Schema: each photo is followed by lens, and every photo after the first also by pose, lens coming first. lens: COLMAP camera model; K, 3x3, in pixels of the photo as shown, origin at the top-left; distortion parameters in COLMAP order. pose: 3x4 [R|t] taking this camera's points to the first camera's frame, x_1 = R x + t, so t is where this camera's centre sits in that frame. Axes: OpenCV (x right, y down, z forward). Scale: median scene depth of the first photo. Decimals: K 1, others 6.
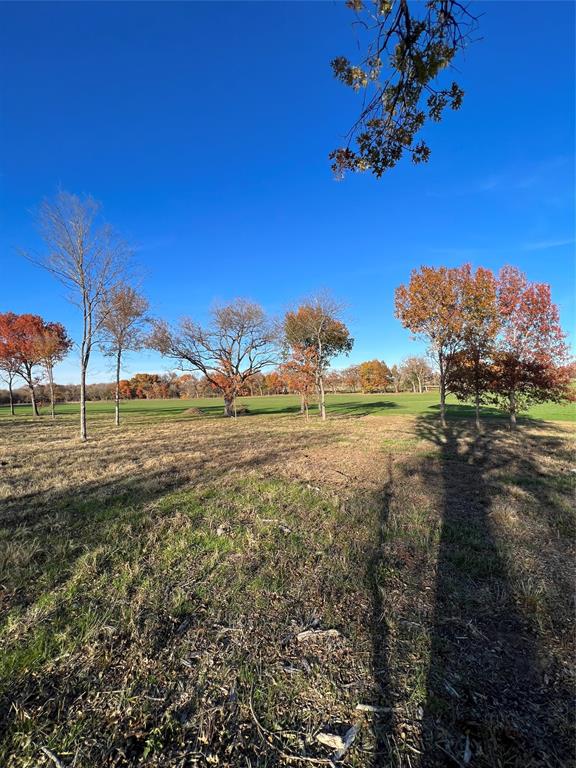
lens RADIAL K [[309.7, 0, 285.1], [0, 309.7, 383.6], [0, 0, 1]] dist [0.000706, 0.000687]
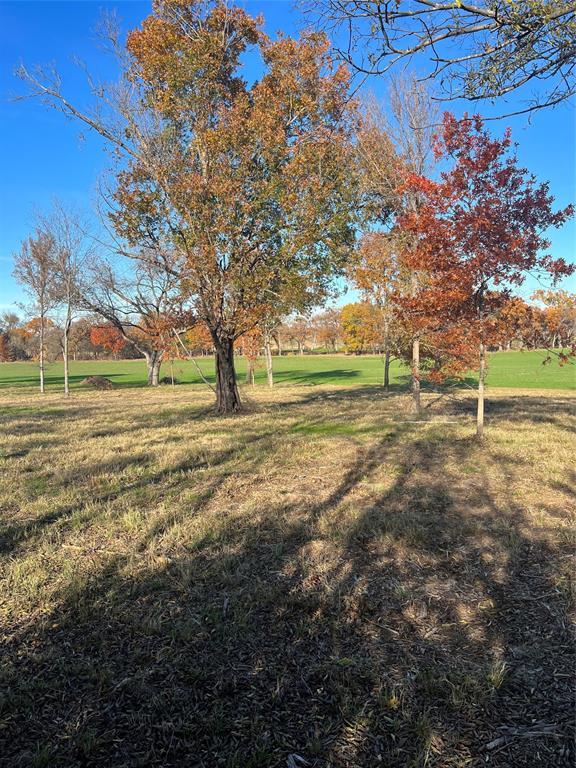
lens RADIAL K [[578.1, 0, 286.5], [0, 578.1, 380.8], [0, 0, 1]] dist [0.056896, -0.059614]
pose [[0.992622, -0.000294, 0.121252, -0.006039], [-0.009531, 0.996713, 0.080447, -0.008074], [-0.120877, -0.081009, 0.989356, -0.136242]]
